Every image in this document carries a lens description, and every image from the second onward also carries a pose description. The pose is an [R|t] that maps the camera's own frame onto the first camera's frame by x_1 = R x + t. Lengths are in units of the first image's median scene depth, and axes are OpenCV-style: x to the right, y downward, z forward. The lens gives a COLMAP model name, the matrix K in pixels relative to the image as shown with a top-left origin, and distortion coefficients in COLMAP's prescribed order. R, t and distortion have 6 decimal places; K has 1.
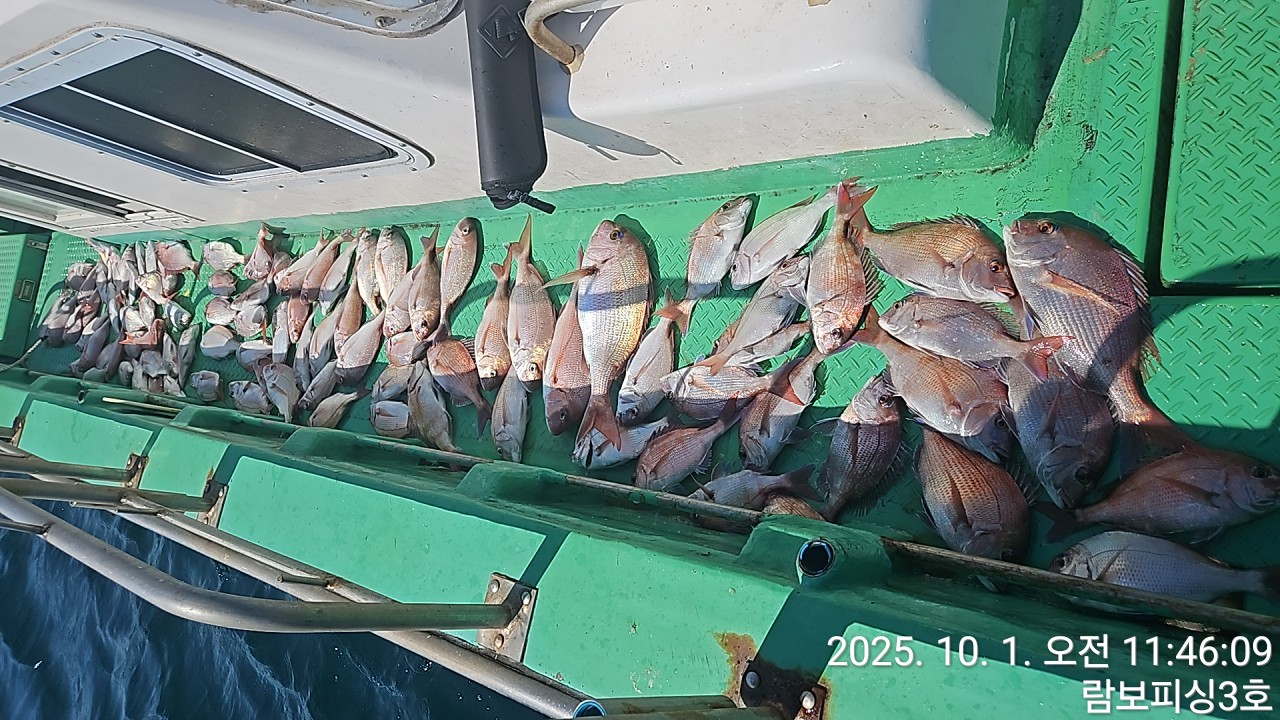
lens RADIAL K [[955.0, 0, 639.7], [0, 955.0, 344.3], [0, 0, 1]] dist [0.081056, 0.000962]
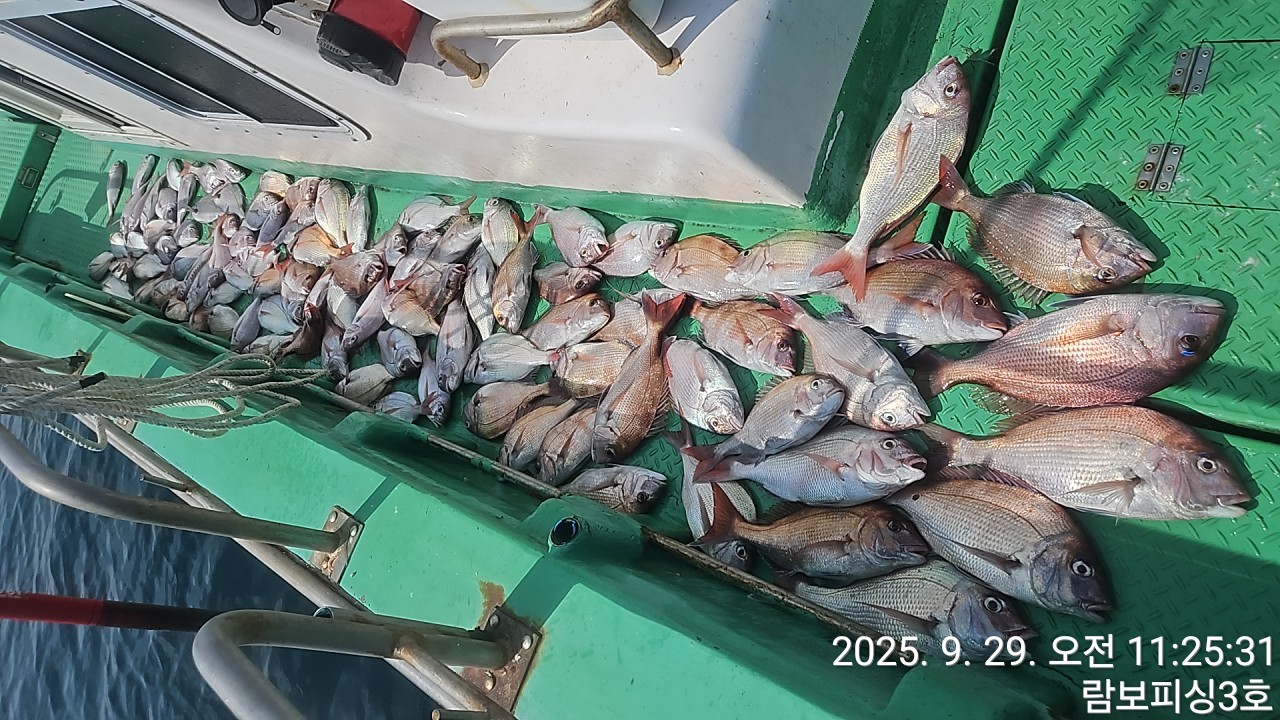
lens RADIAL K [[1027.9, 0, 640.0], [0, 1027.9, 360.0], [0, 0, 1]] dist [0.107004, 0.000209]
pose [[0.982264, 0.180893, -0.049356, 0.228939], [-0.179573, 0.983287, 0.030011, -0.034741], [0.053960, -0.020616, 0.998330, -0.212230]]
